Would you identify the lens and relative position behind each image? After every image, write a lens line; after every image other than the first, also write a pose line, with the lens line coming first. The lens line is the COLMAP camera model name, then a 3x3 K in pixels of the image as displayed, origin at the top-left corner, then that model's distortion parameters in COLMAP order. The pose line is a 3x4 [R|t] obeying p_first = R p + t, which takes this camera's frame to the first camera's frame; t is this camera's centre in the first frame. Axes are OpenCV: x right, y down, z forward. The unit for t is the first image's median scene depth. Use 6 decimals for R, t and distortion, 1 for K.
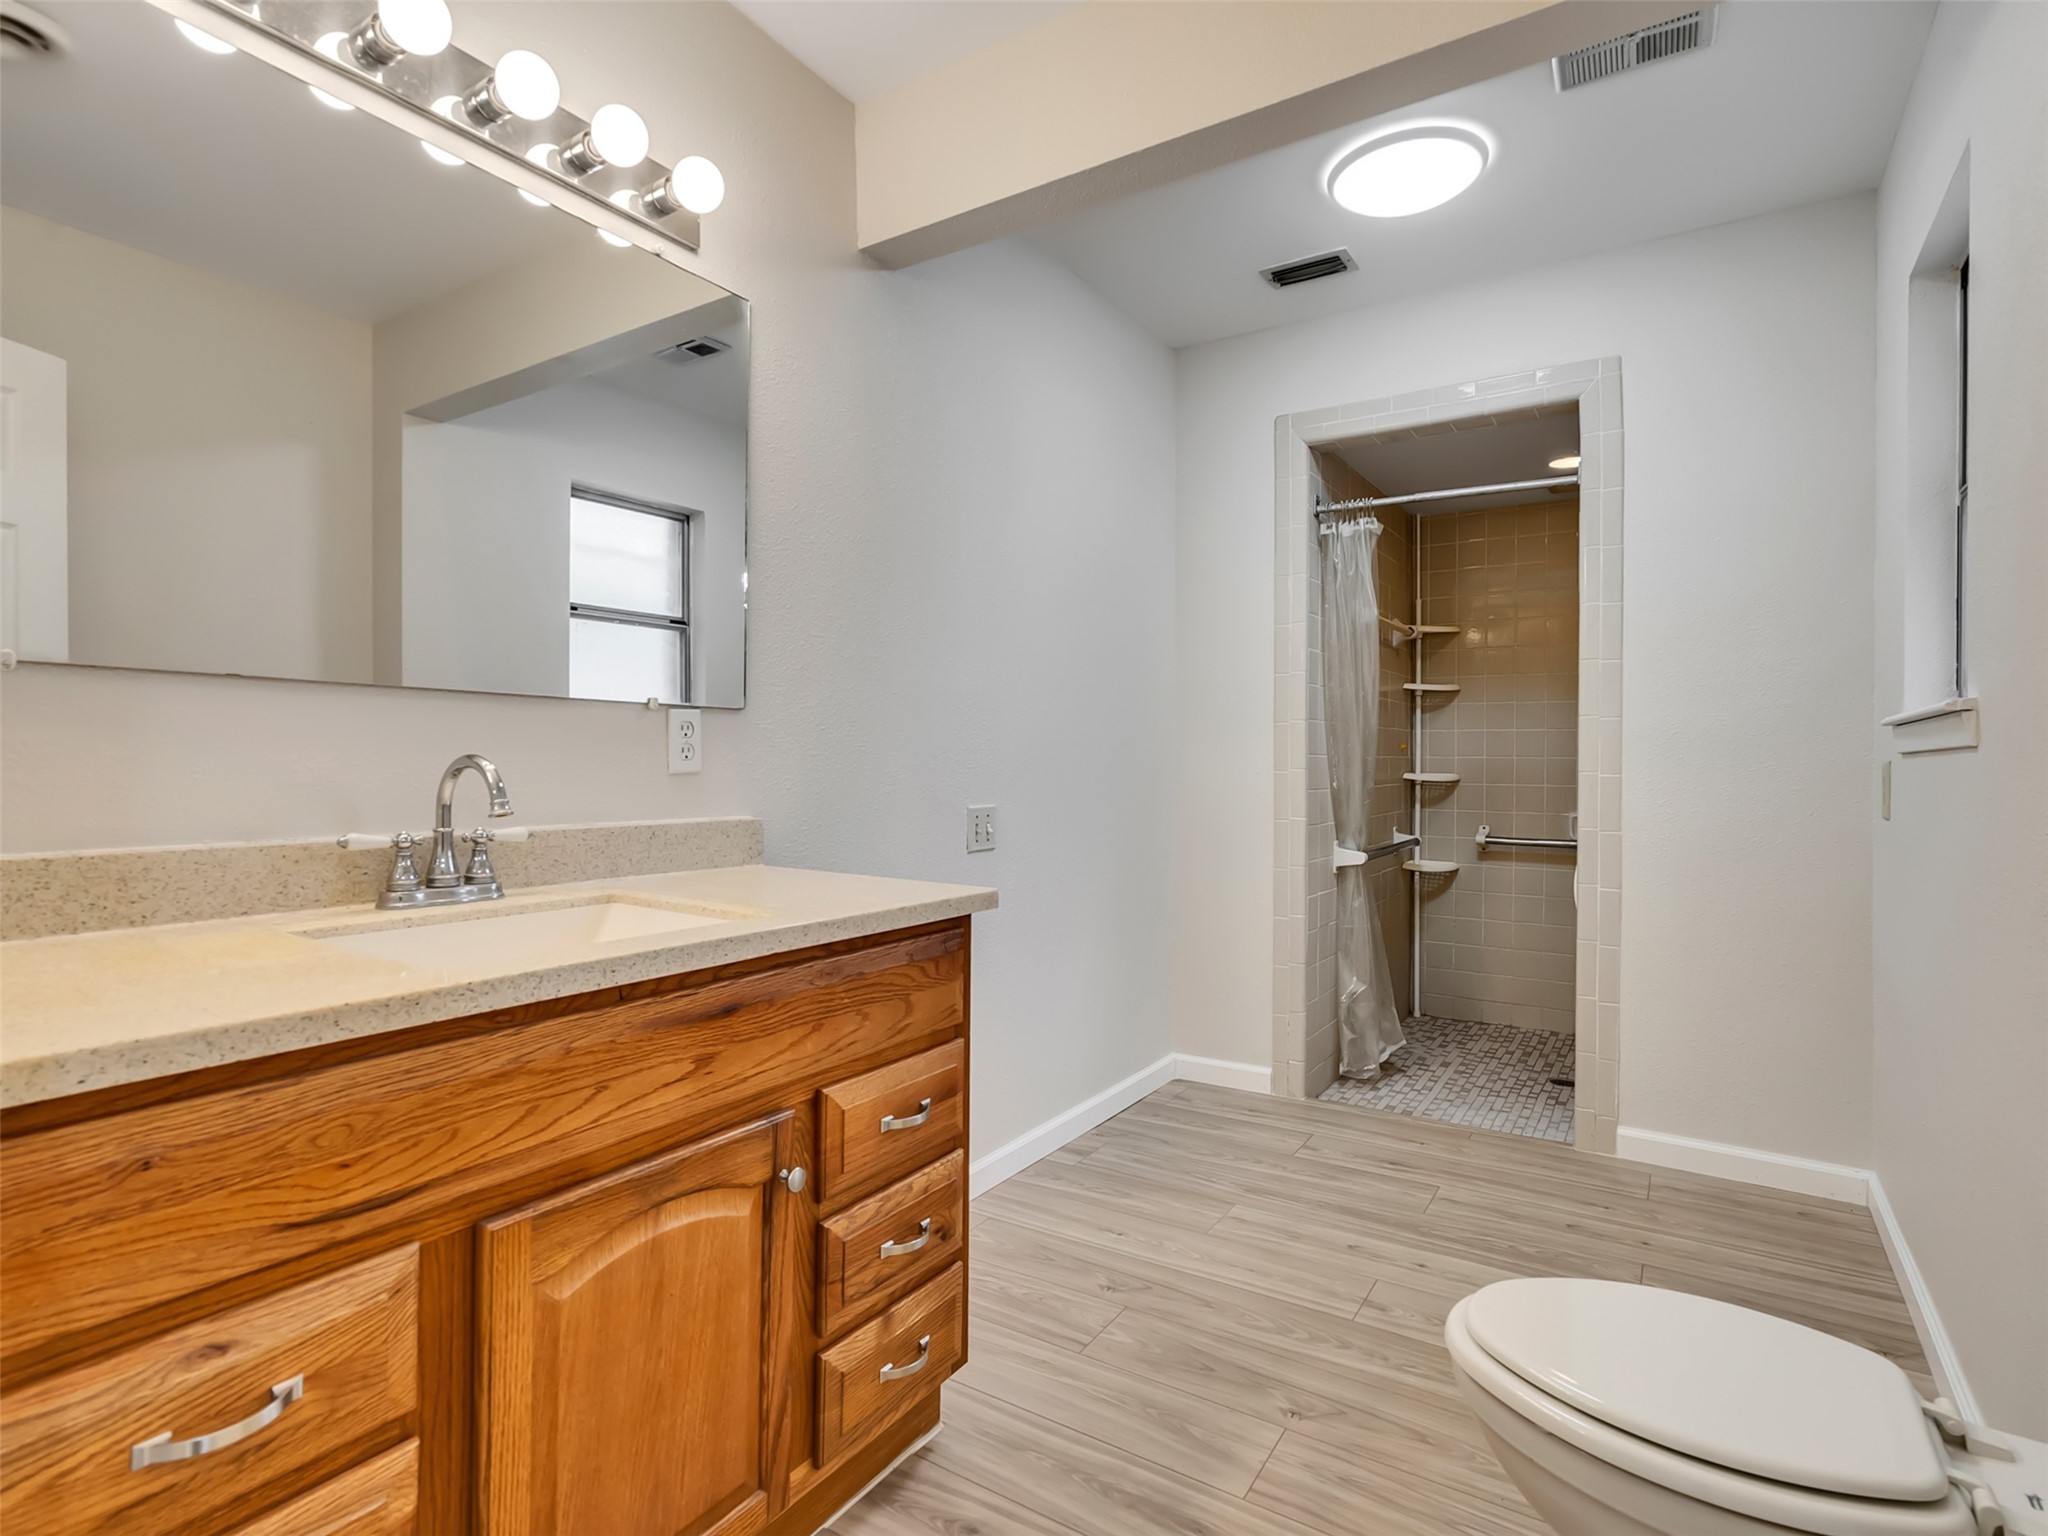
lens RADIAL K [[1021.8, 0, 1025.6], [0, 1021.8, 769.1], [0, 0, 1]] dist [-0.000924, -0.000049]
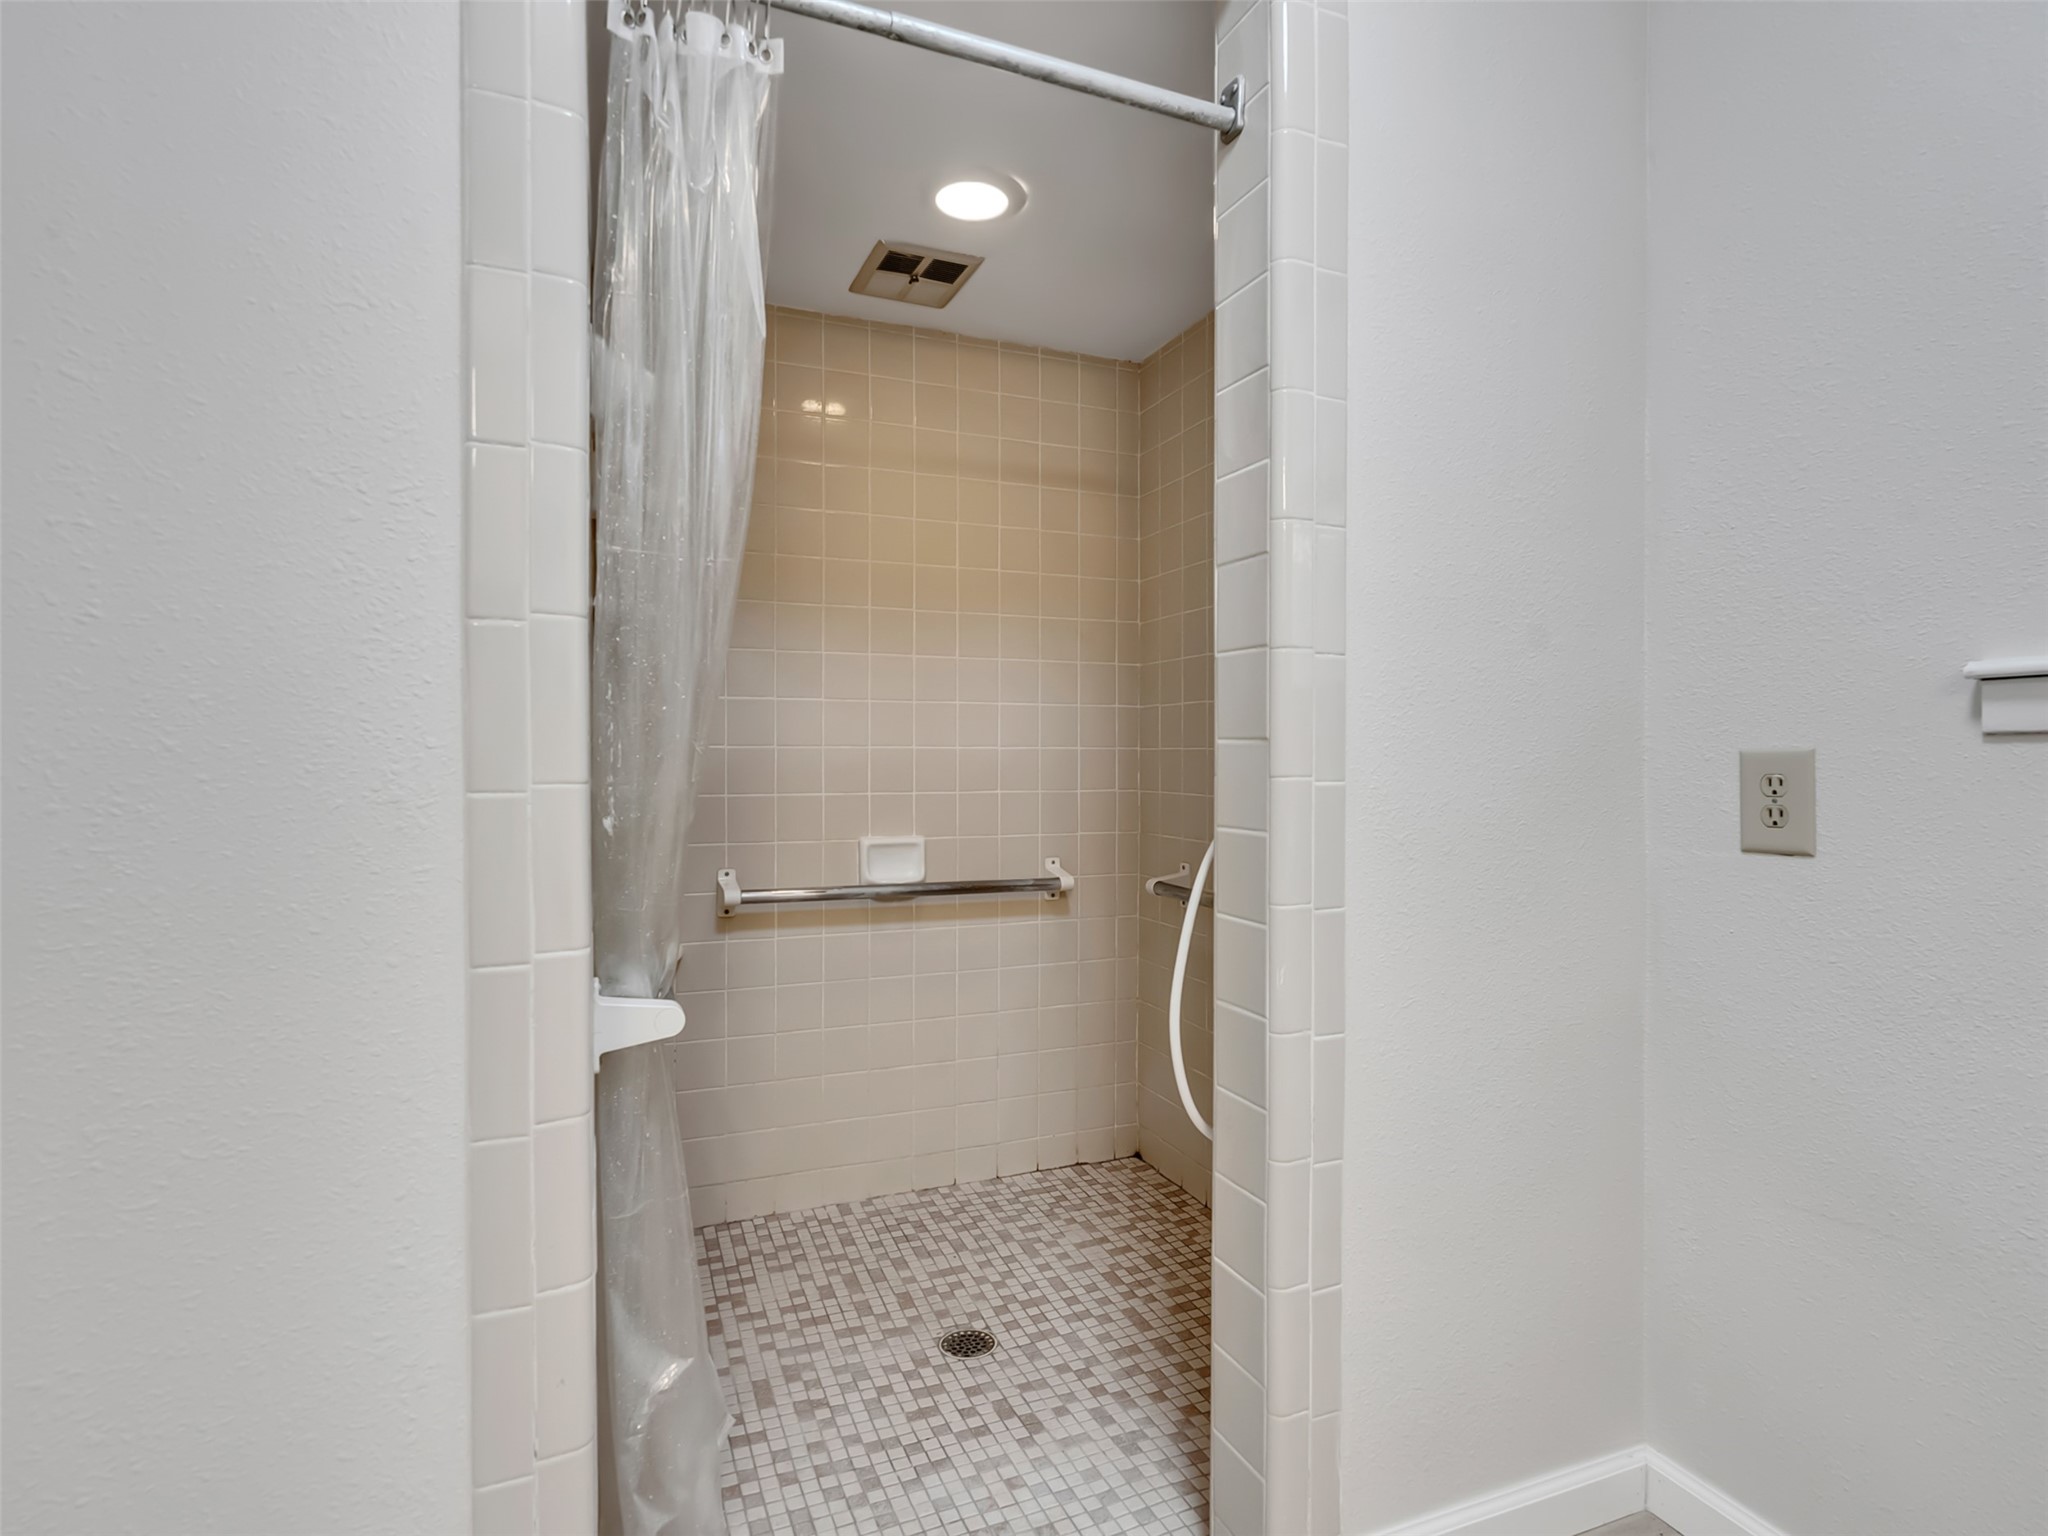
lens RADIAL K [[1021.8, 0, 1020.4], [0, 1021.8, 765.1], [0, 0, 1]] dist [-0.000924, -0.000049]
pose [[0.558007, -0.002140, 0.829833, 0.086788], [-0.002717, 0.999987, 0.004406, -0.007126], [-0.829832, -0.004713, 0.557994, 0.665883]]
